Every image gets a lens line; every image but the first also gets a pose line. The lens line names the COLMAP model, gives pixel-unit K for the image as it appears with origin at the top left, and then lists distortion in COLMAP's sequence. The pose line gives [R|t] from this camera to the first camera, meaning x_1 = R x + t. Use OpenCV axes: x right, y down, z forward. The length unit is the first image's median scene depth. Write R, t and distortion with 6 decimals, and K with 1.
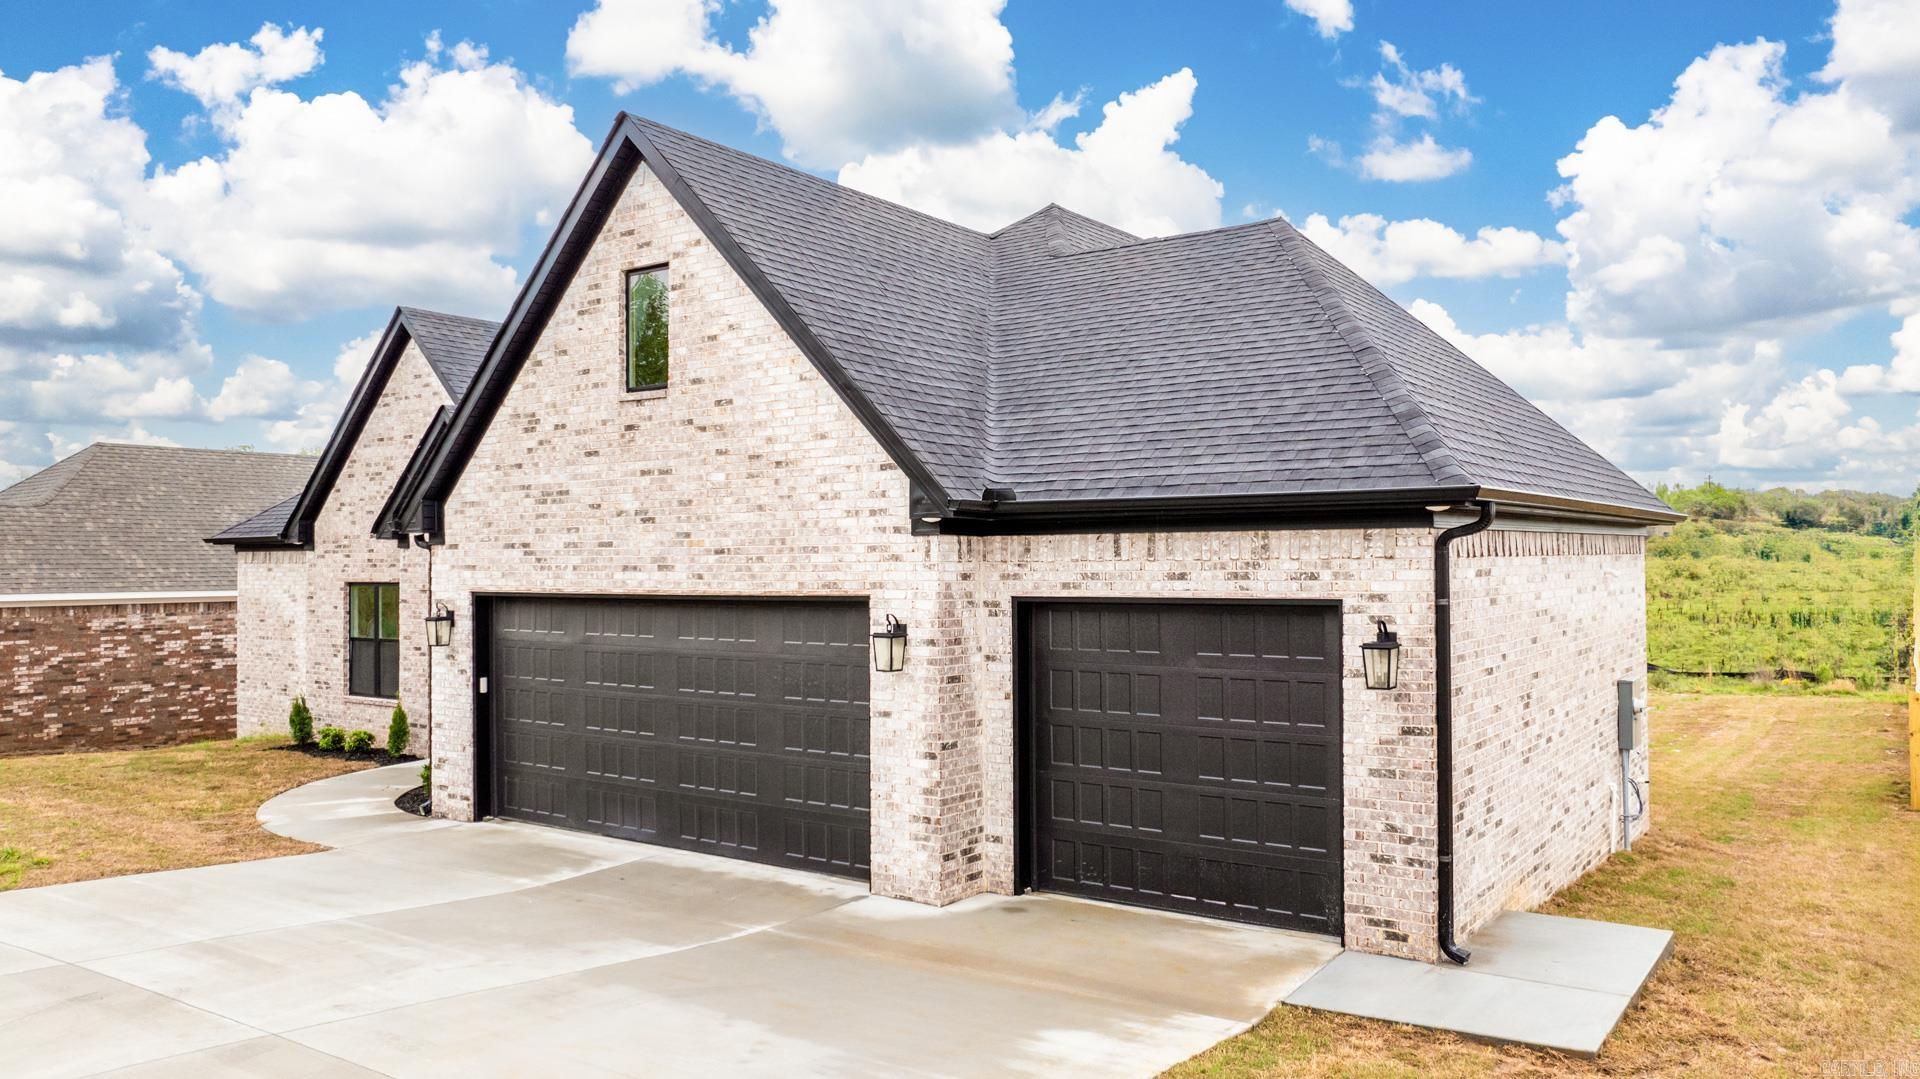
lens RADIAL K [[1369.6, 0, 959.7], [0, 1369.6, 548.3], [0, 0, 1]] dist [-0.009068, 0.005881]
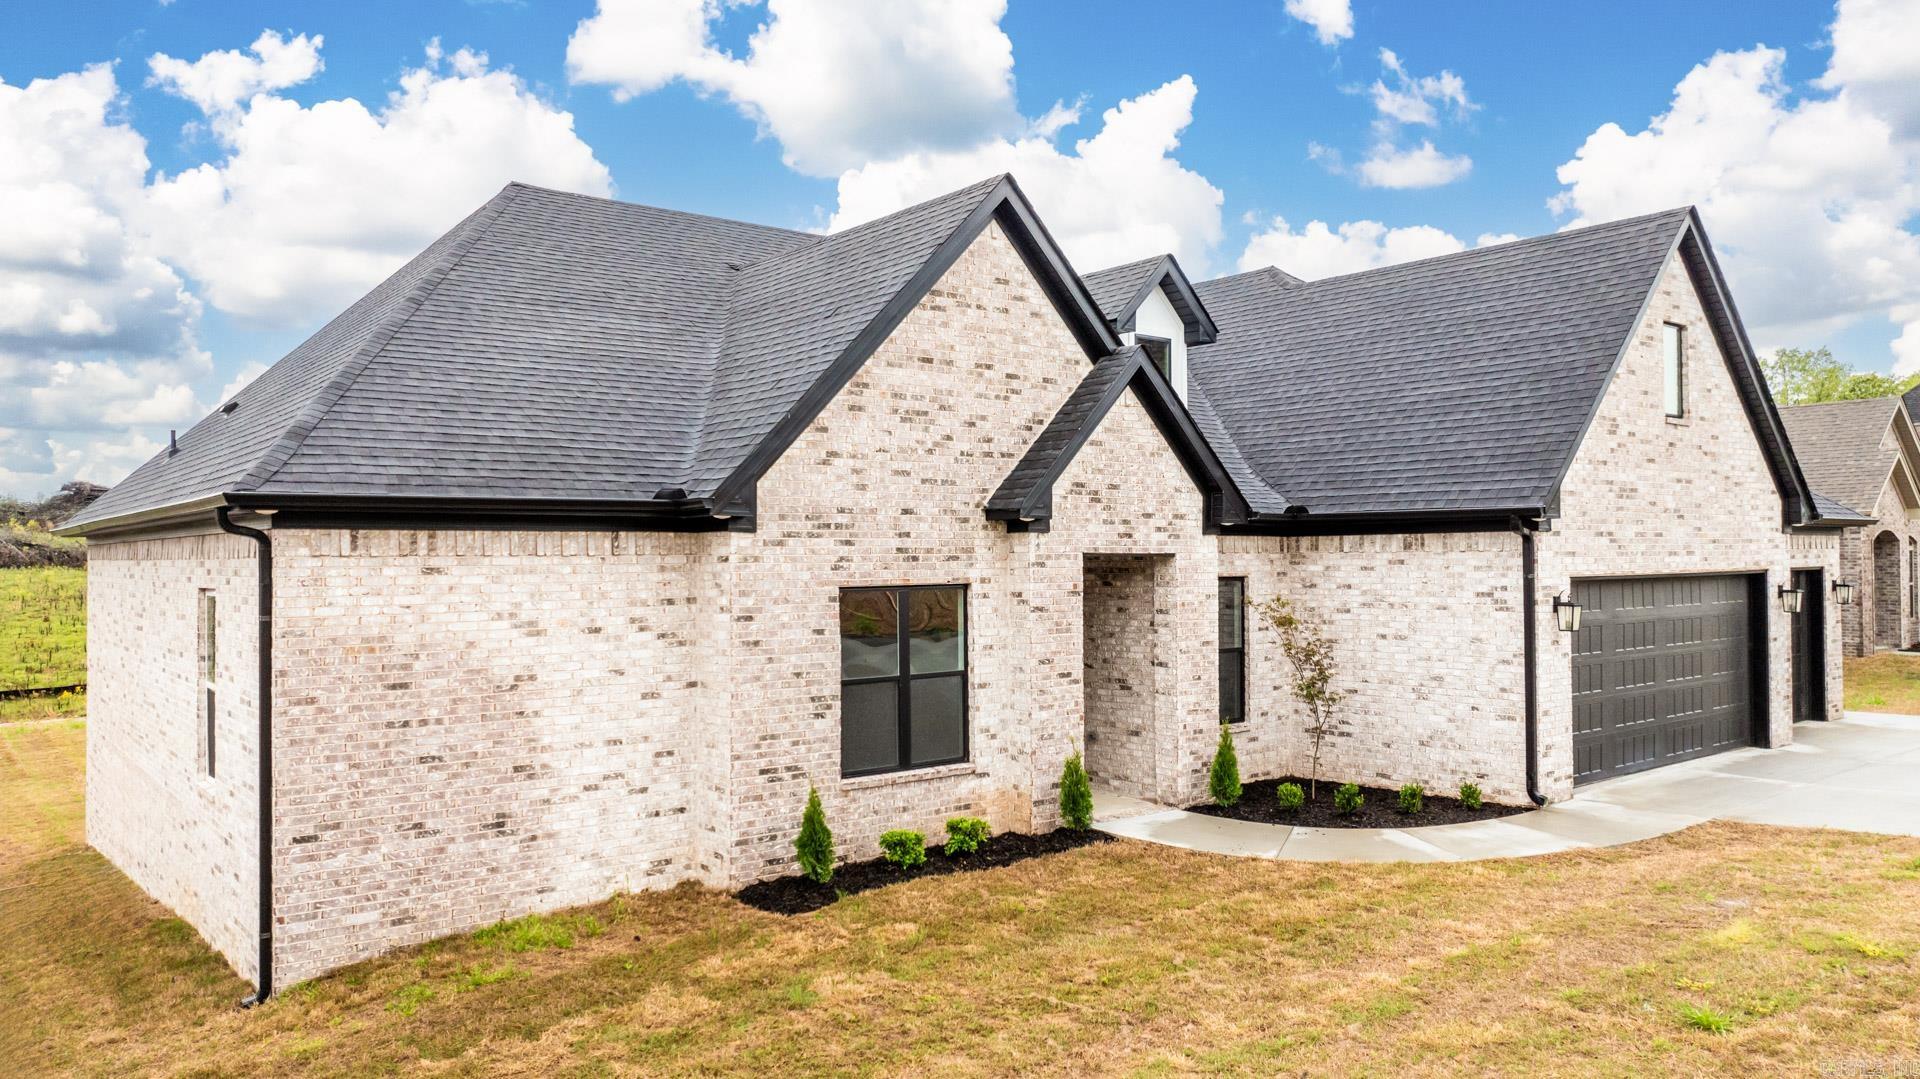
lens RADIAL K [[1369.6, 0, 965.5], [0, 1369.6, 543.3], [0, 0, 1]] dist [-0.009068, 0.005881]
pose [[0.255726, 0.014982, 0.966633, -1.532944], [0.000237, 0.999879, -0.015560, 0.022899], [-0.966749, 0.004209, 0.255691, 1.218304]]
